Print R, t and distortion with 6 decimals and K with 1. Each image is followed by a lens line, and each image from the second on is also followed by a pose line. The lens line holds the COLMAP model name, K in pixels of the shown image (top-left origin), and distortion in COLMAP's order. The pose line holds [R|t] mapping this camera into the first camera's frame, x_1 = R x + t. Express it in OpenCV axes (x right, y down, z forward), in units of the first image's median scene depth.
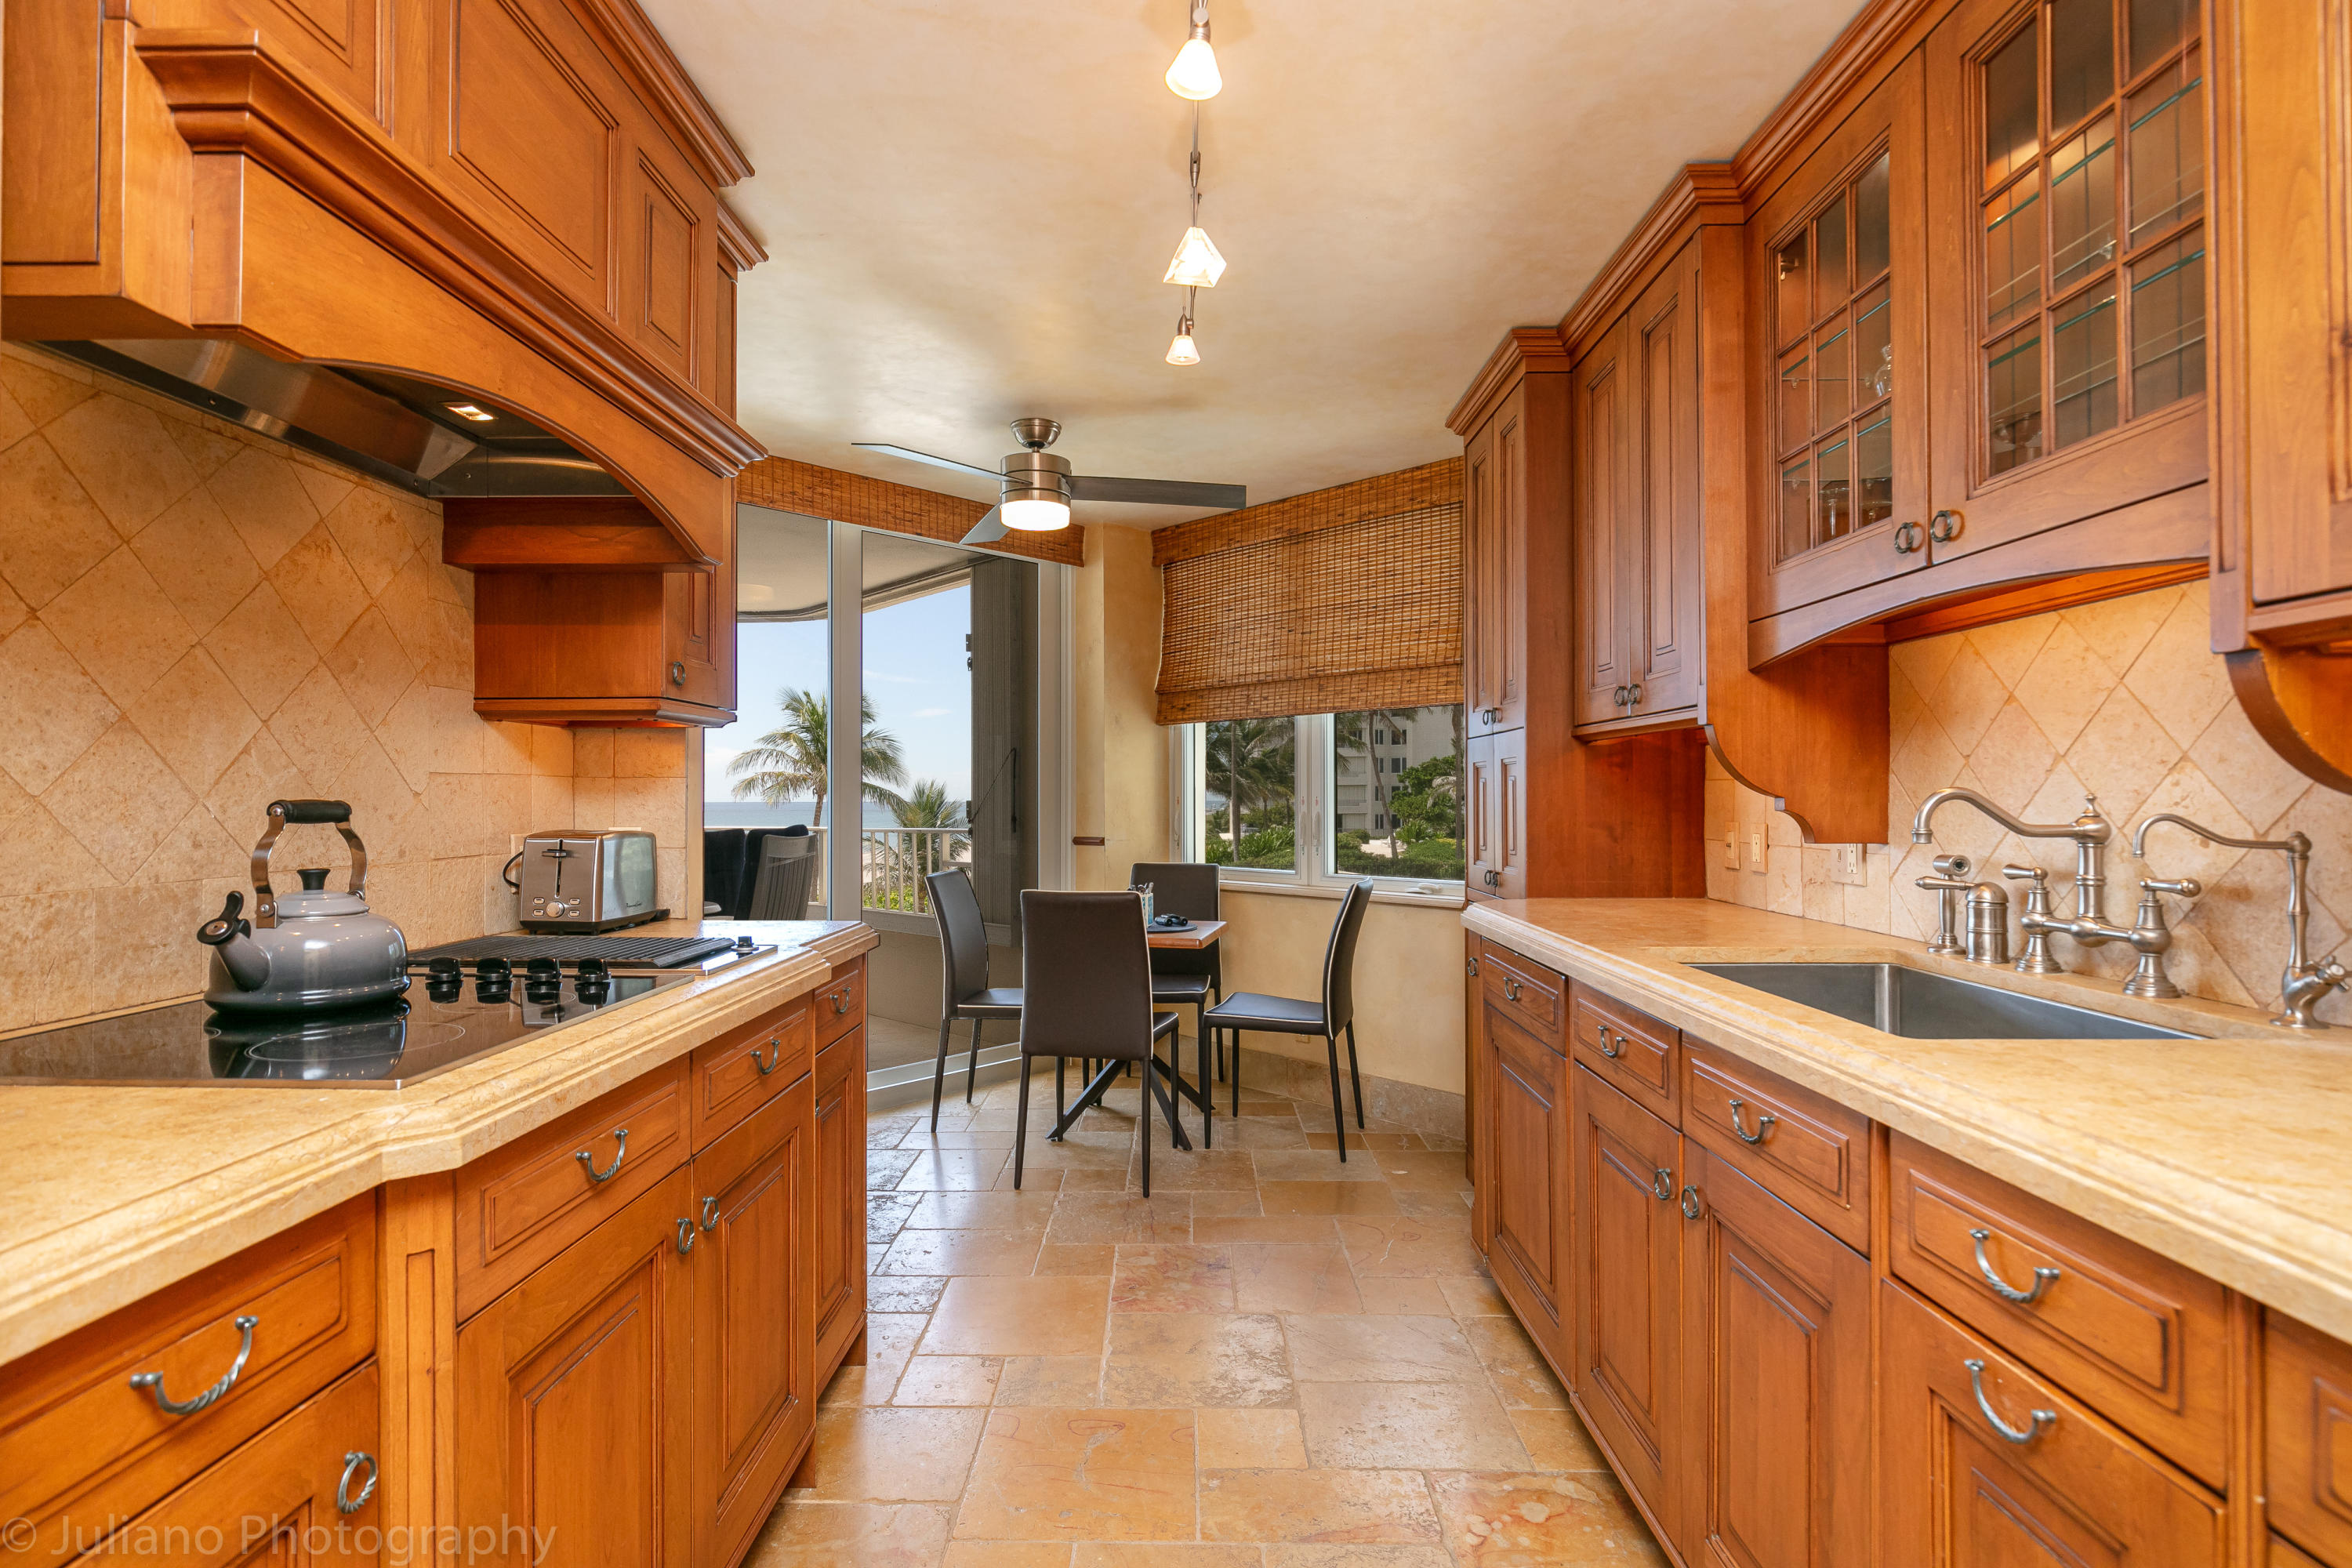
lens RADIAL K [[1153.7, 0, 1169.5], [0, 1153.7, 784.5], [0, 0, 1]] dist [-0.003324, -0.000585]
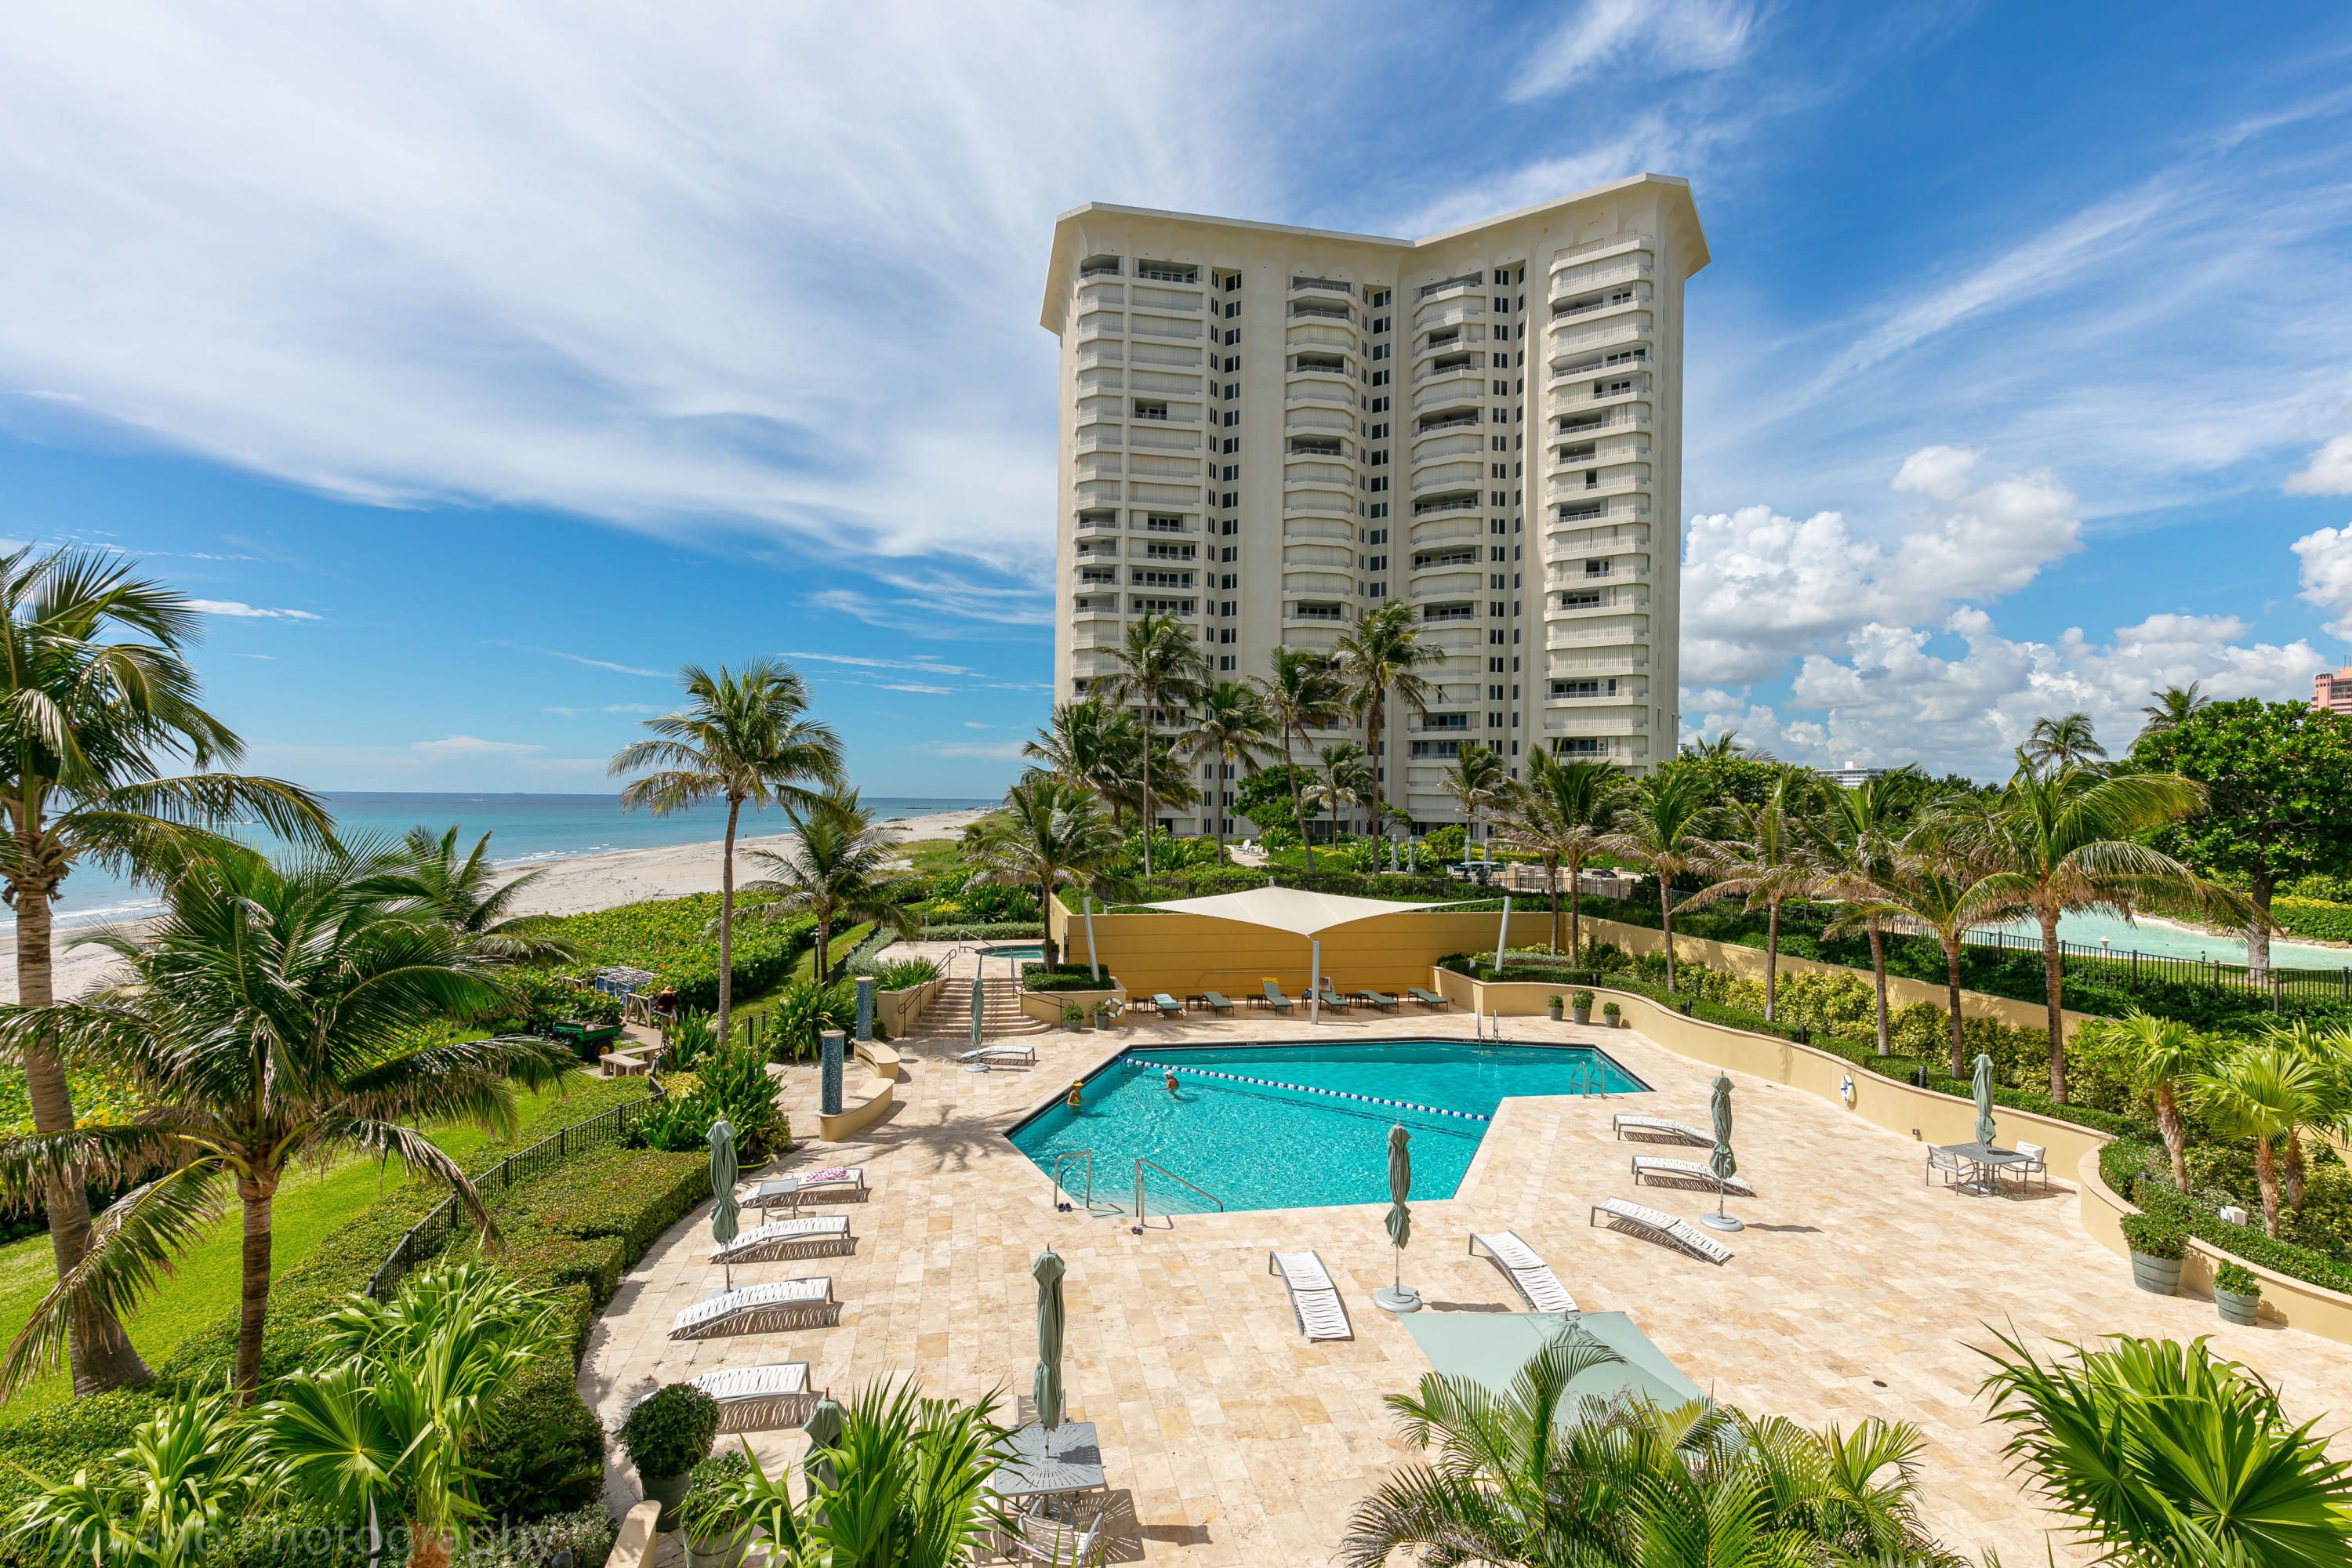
lens RADIAL K [[1053.6, 0, 1170.9], [0, 1053.6, 789.4], [0, 0, 1]] dist [0.001815, -0.001242]
pose [[0.975986, 0.015806, 0.217257, -1.406667], [-0.016437, 0.999864, 0.001099, -0.047017], [-0.217210, -0.004644, 0.976114, 1.921524]]
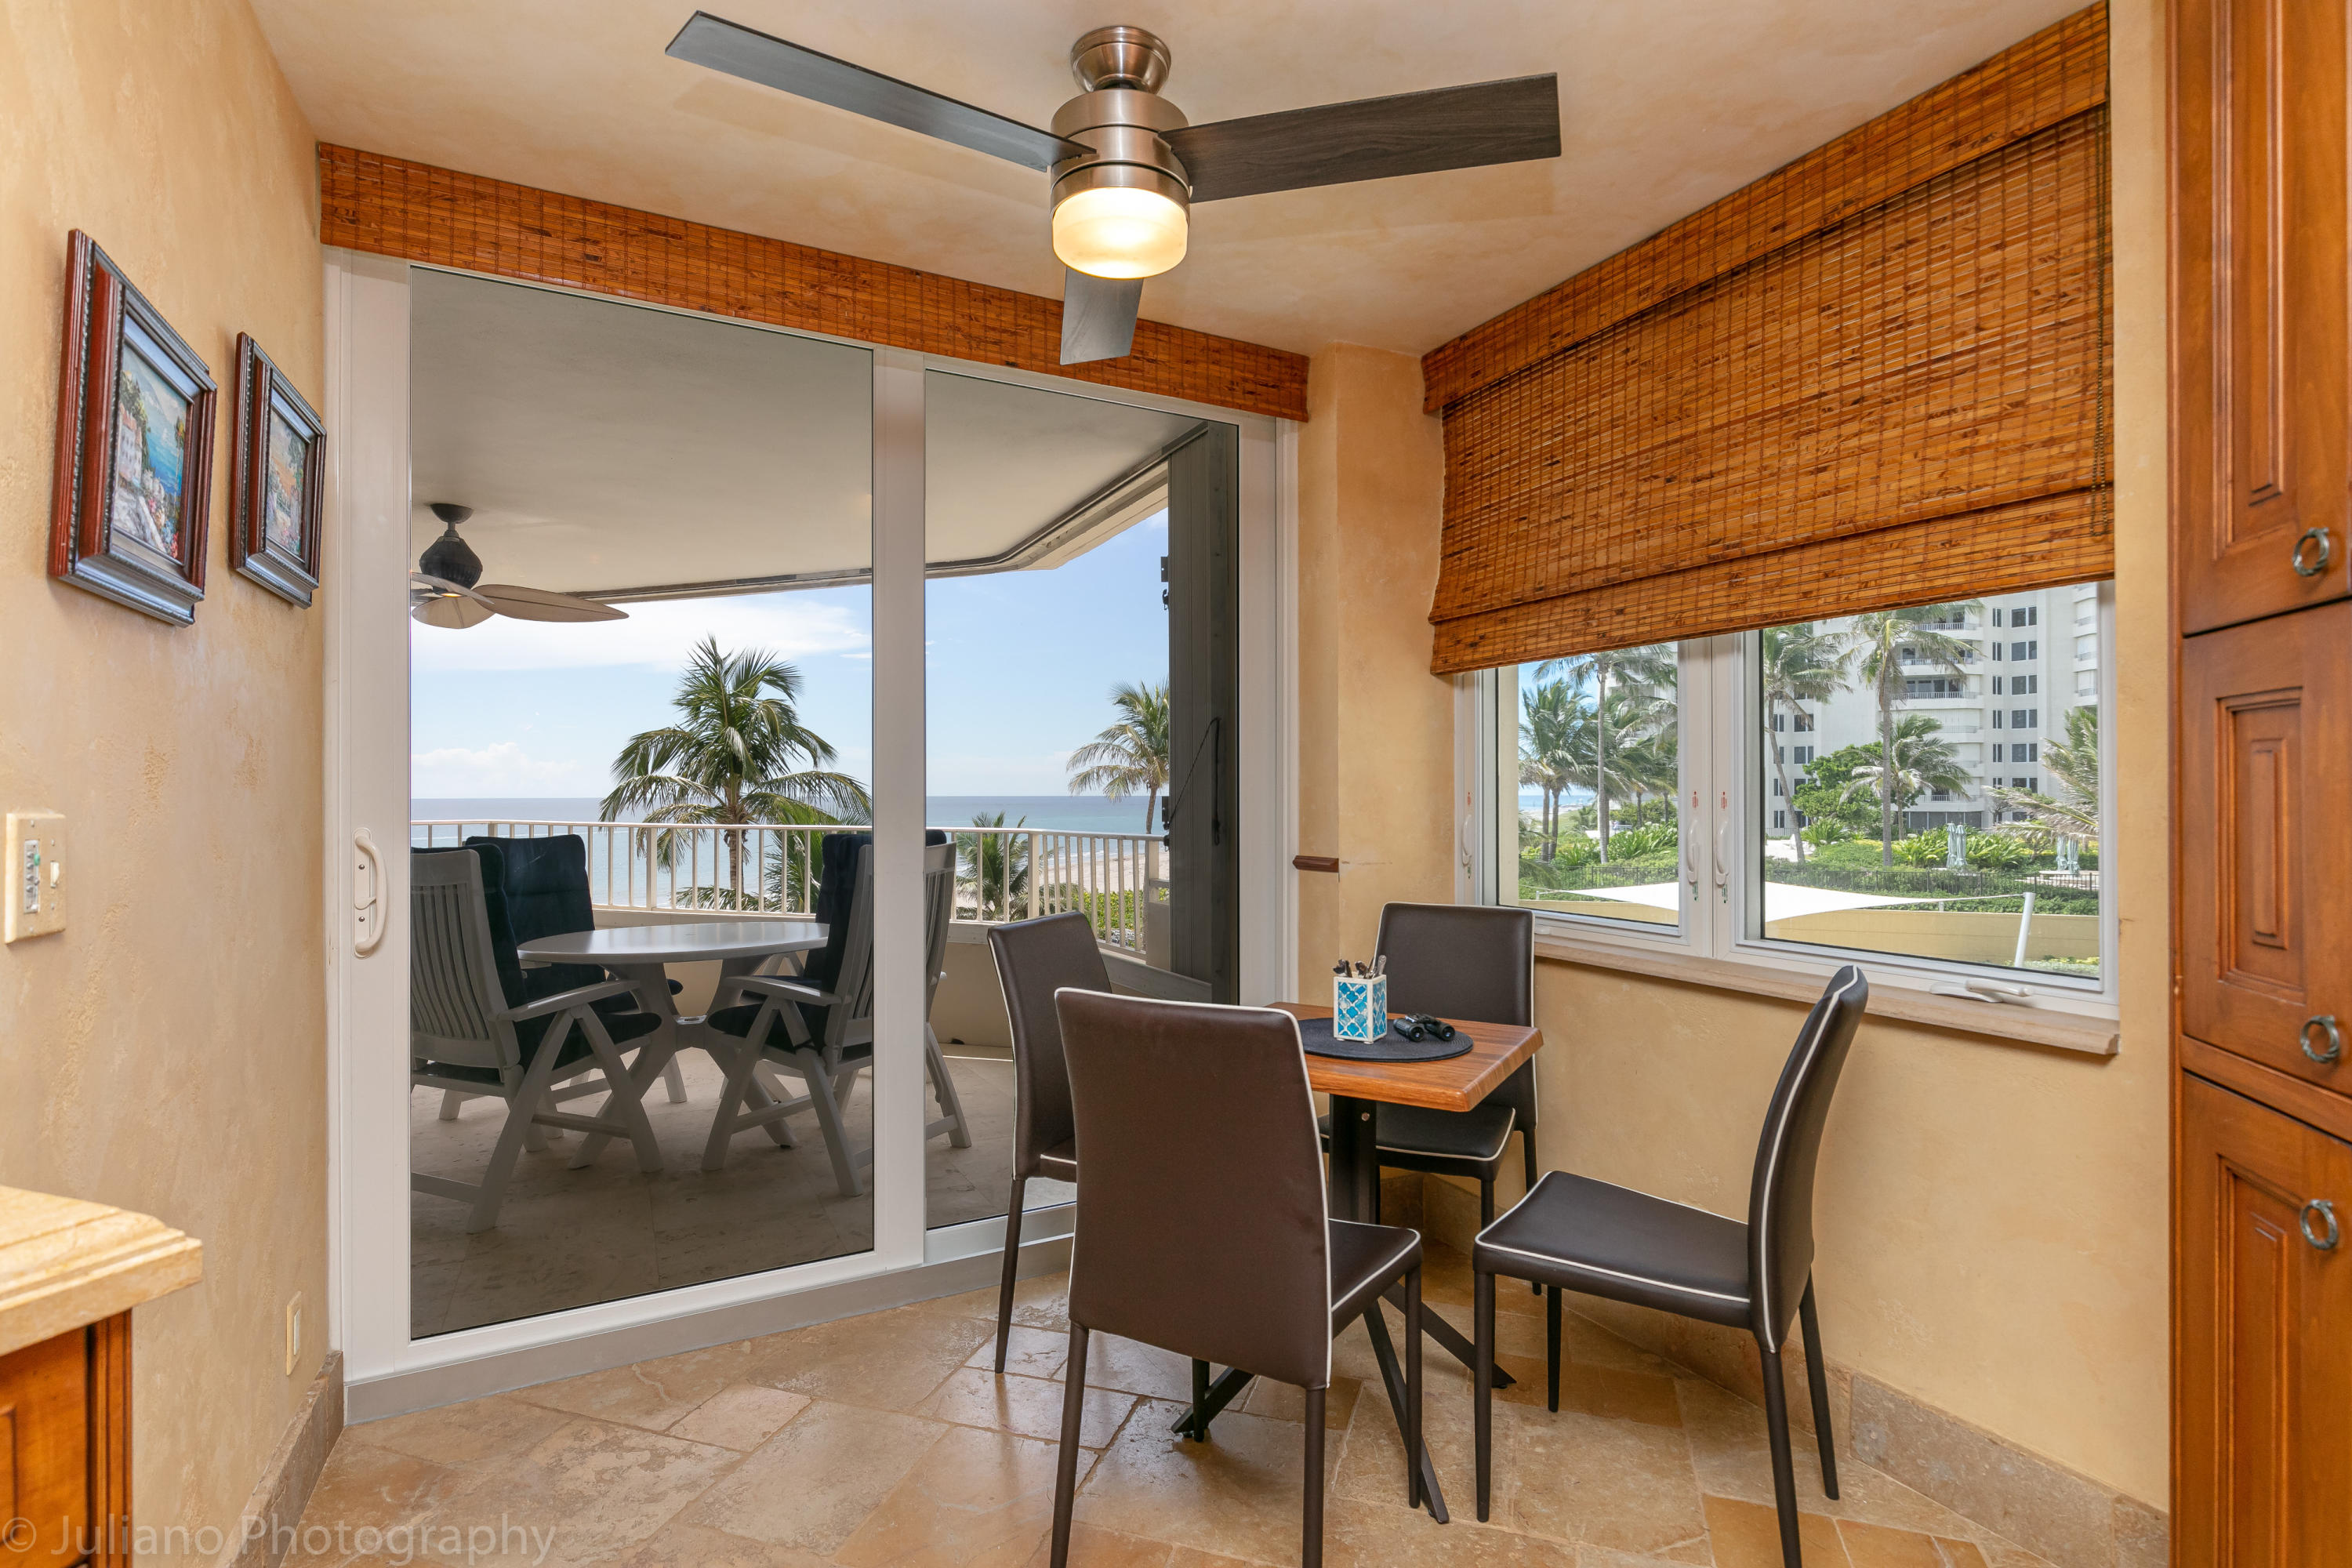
lens RADIAL K [[1153.7, 0, 1164.5], [0, 1153.7, 785.3], [0, 0, 1]] dist [-0.003324, -0.000585]
pose [[0.952654, -0.000877, -0.304054, 0.053051], [0.002701, 0.999981, 0.005577, 0.004503], [0.304043, -0.006134, 0.952638, 0.501519]]
